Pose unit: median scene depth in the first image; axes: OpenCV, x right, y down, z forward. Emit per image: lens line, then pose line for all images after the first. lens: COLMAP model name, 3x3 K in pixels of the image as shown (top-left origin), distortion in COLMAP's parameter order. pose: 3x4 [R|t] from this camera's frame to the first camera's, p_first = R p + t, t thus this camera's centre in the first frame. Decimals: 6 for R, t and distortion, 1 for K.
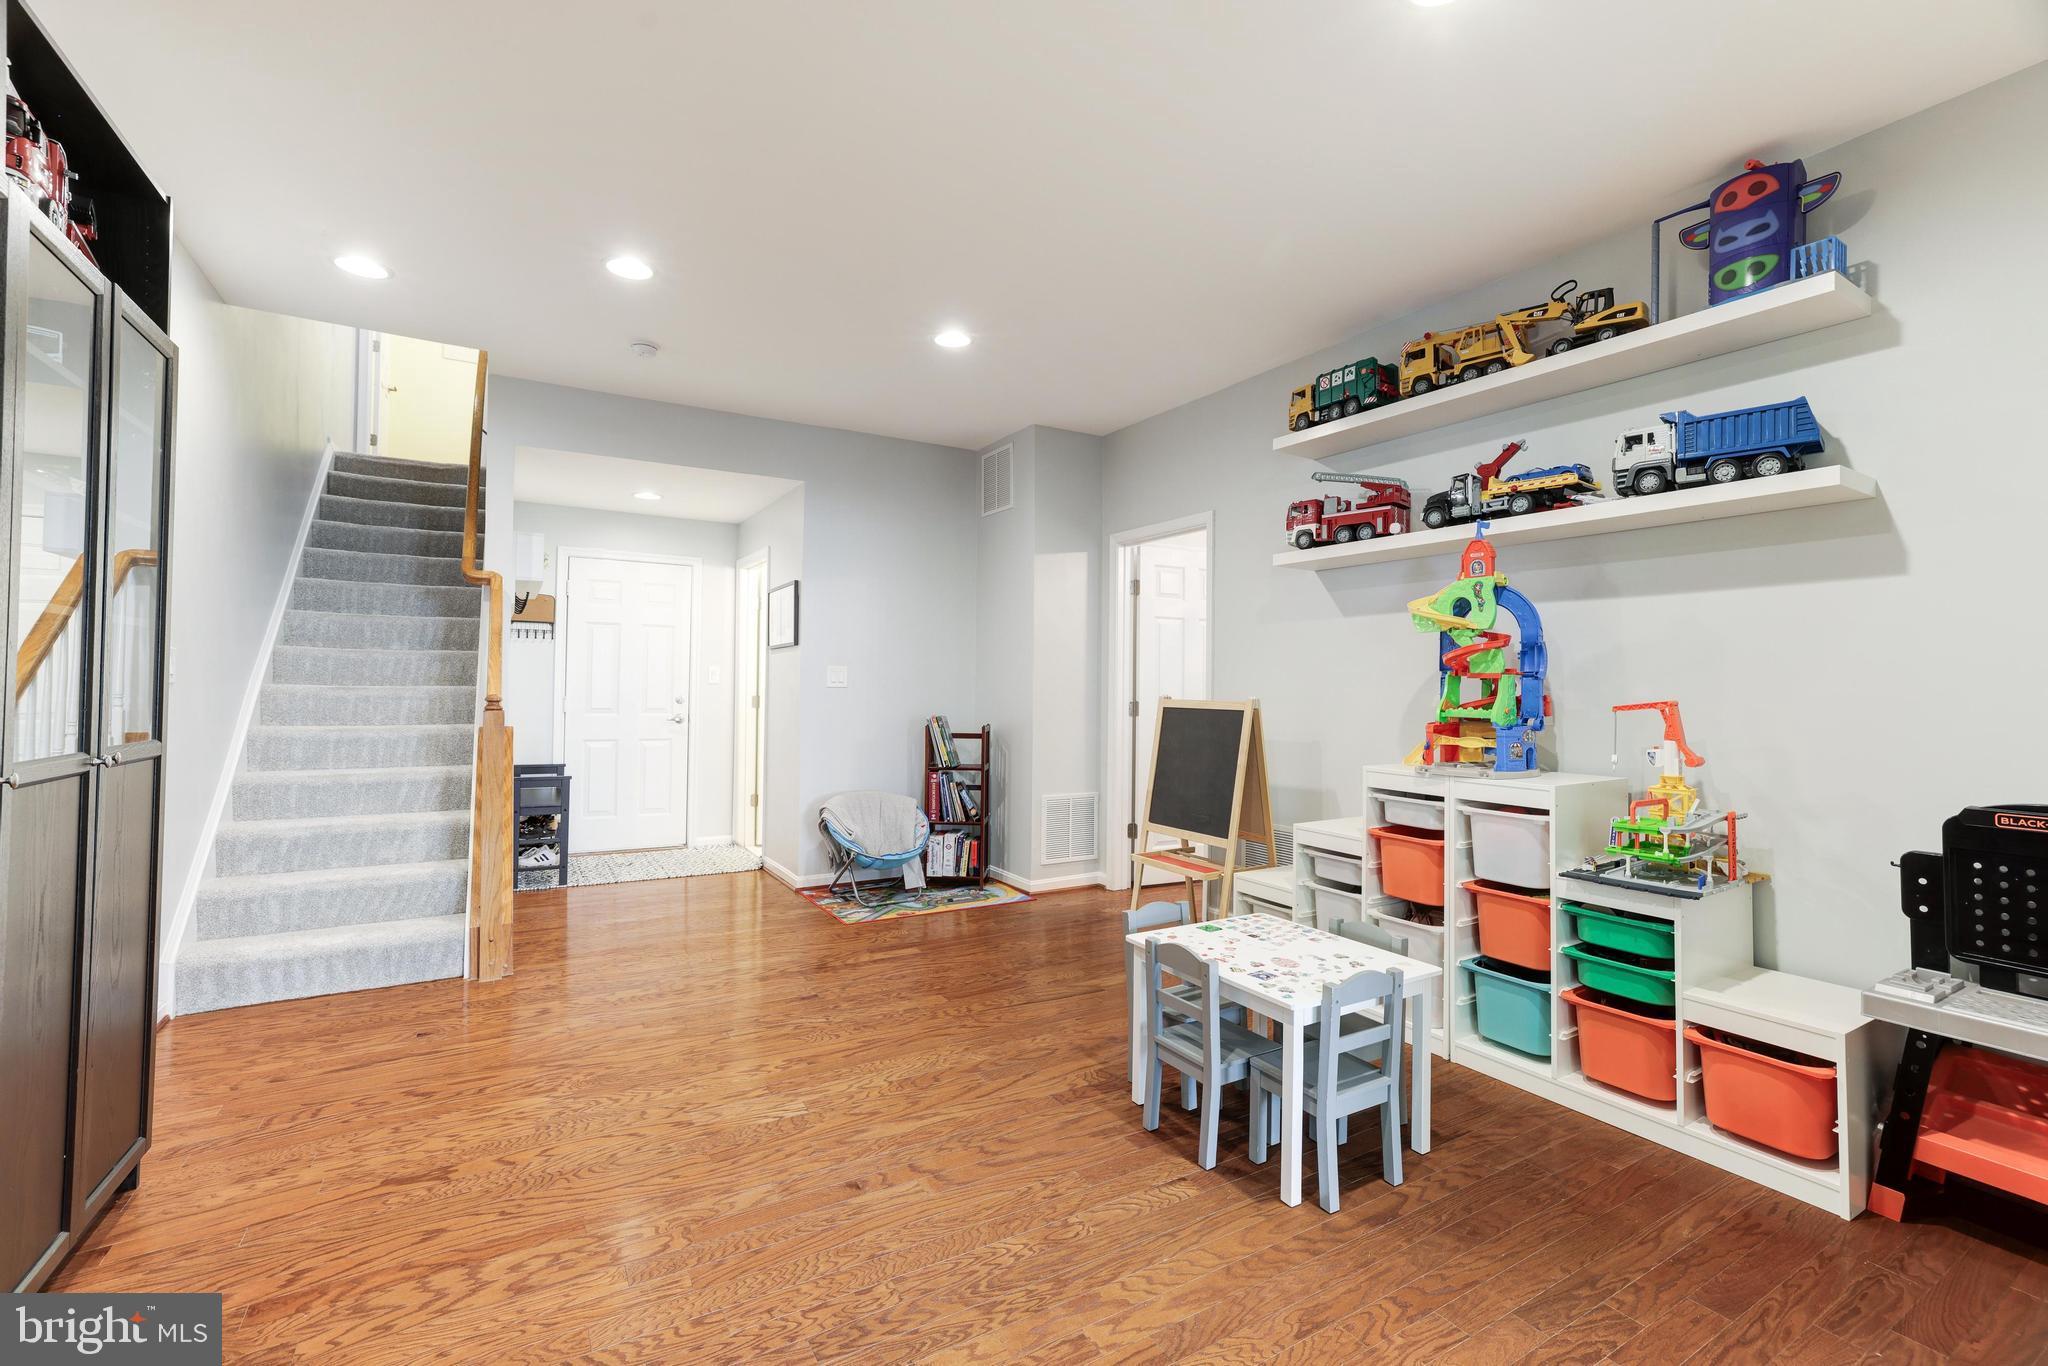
lens RADIAL K [[877.1, 0, 1019.6], [0, 877.1, 680.3], [0, 0, 1]] dist [-0.035601, 0.003379]
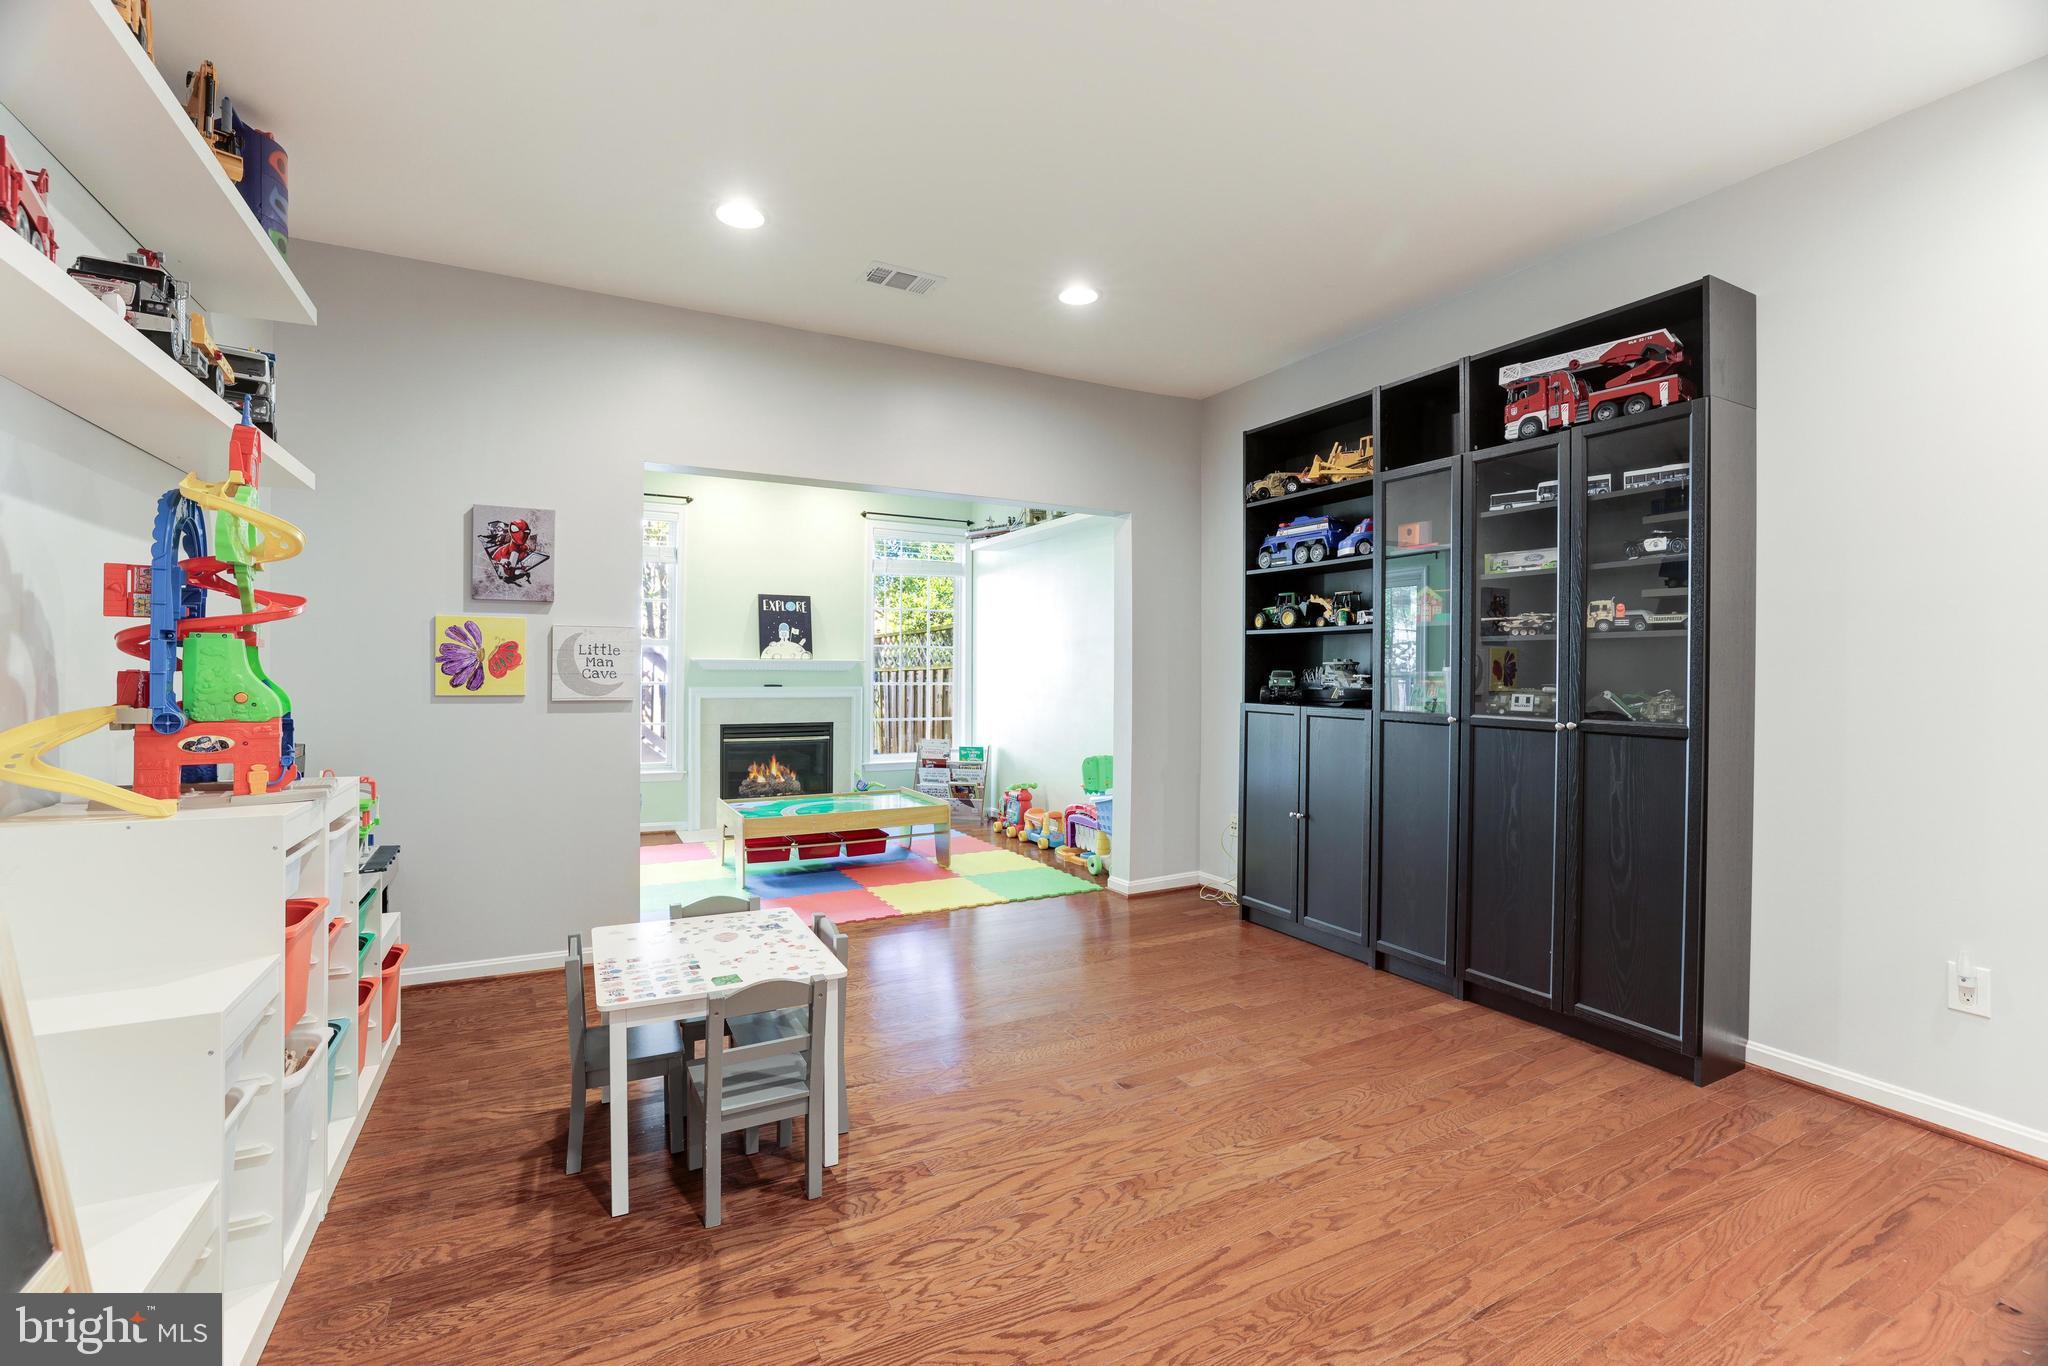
lens RADIAL K [[877.1, 0, 1021.8], [0, 877.1, 672.7], [0, 0, 1]] dist [-0.035601, 0.003379]
pose [[-0.998524, -0.017197, 0.051527, -0.071663], [-0.017570, 0.999823, -0.006781, 0.010935], [-0.051401, -0.007676, -0.998649, 1.590024]]
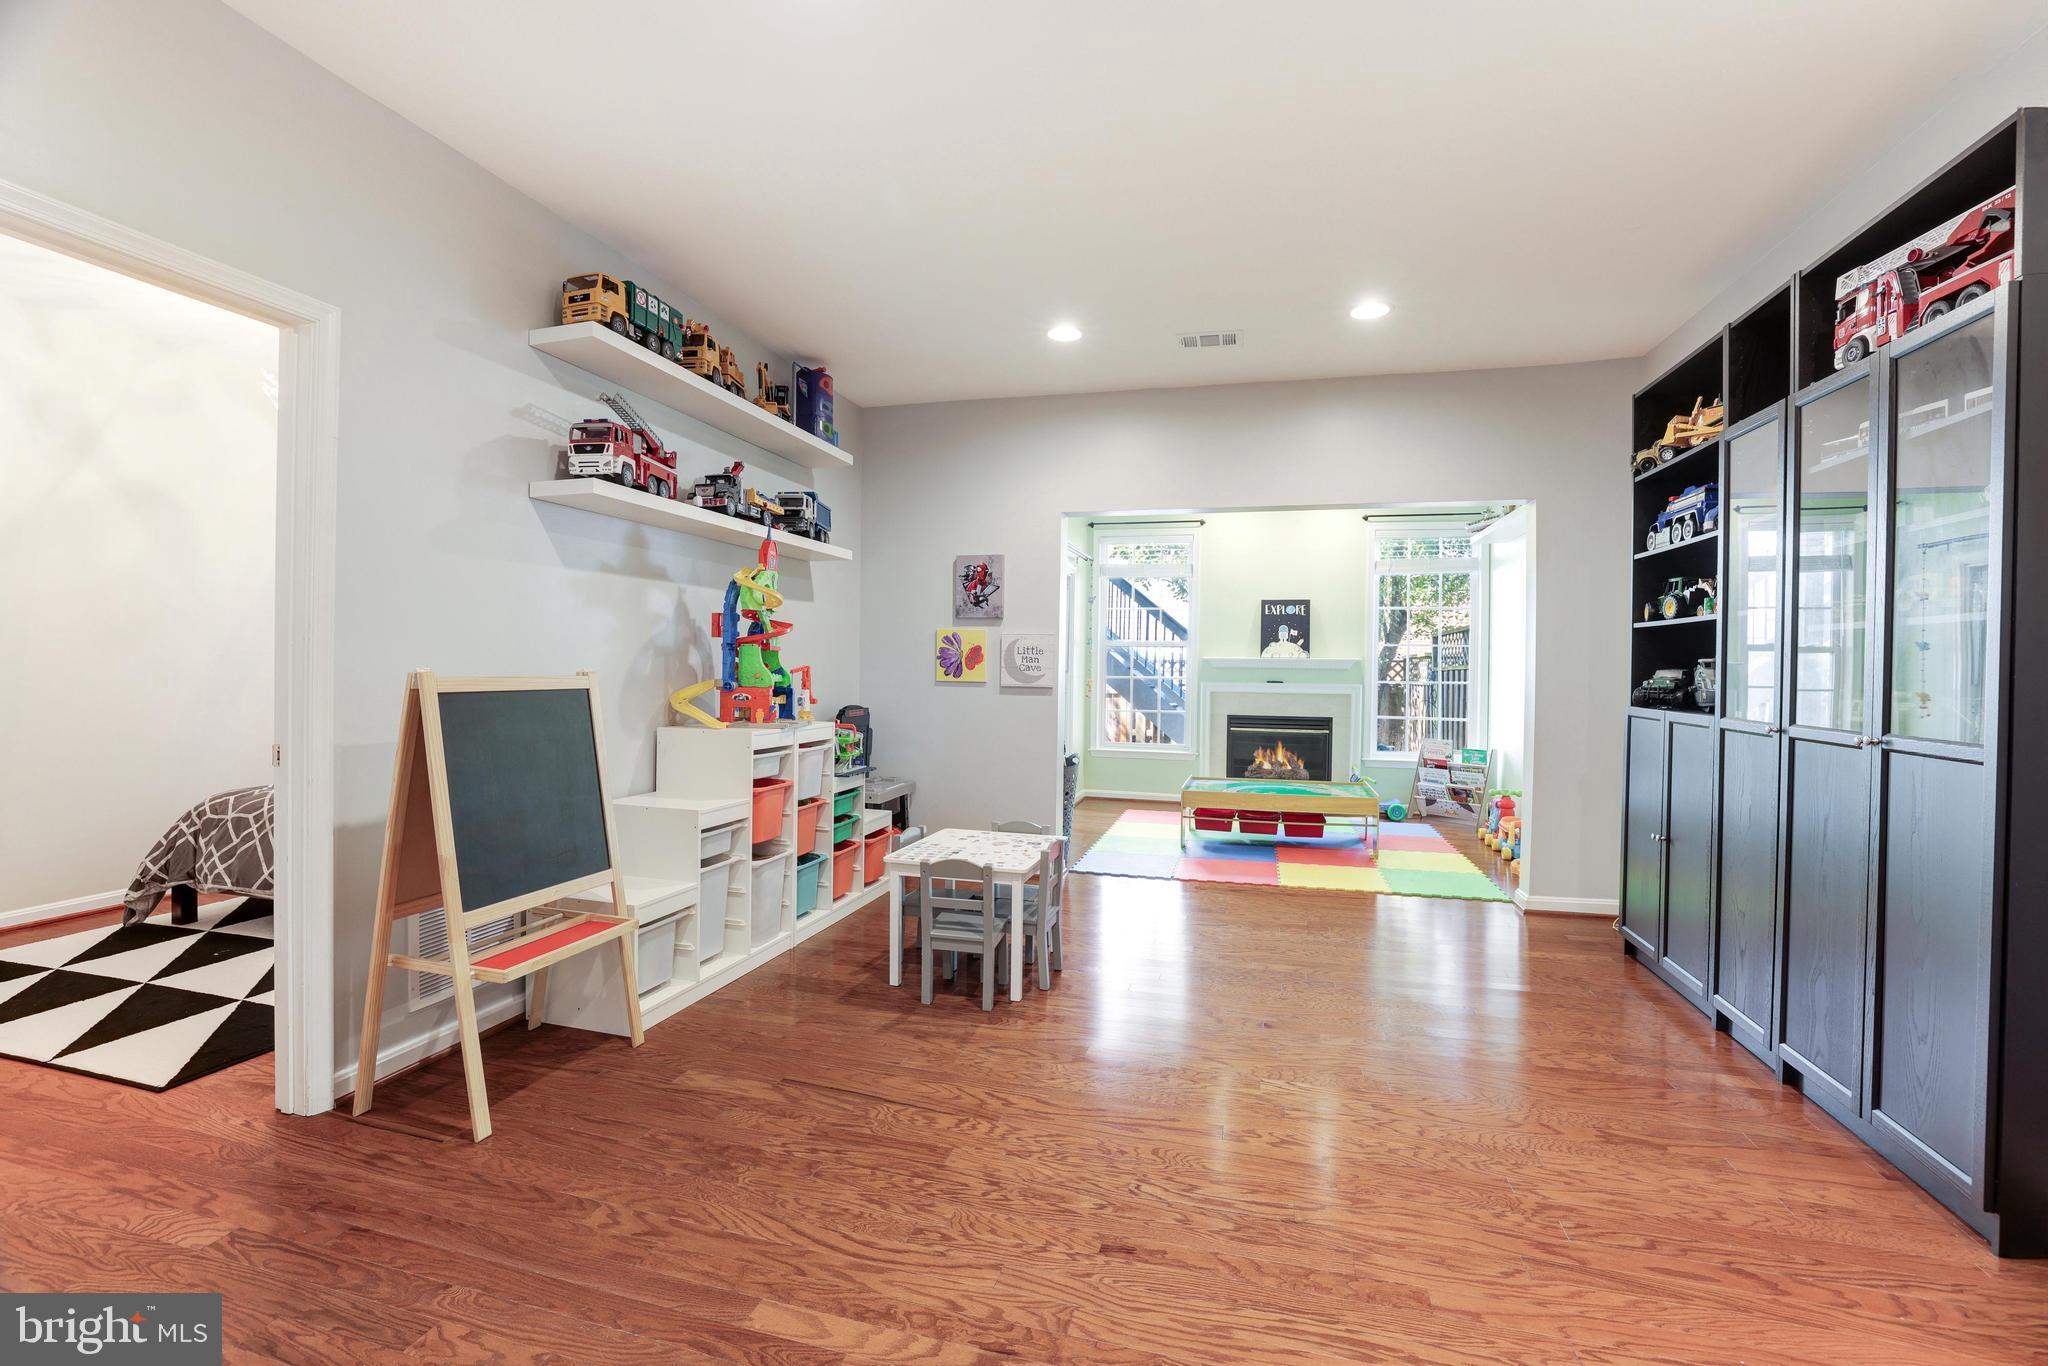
lens RADIAL K [[877.1, 0, 1038.5], [0, 877.1, 675.9], [0, 0, 1]] dist [-0.035601, 0.003379]
pose [[-0.699812, -0.028598, 0.713755, -0.656079], [-0.026697, 0.999547, 0.013873, 0.006573], [-0.713828, -0.009347, -0.700258, 1.606727]]
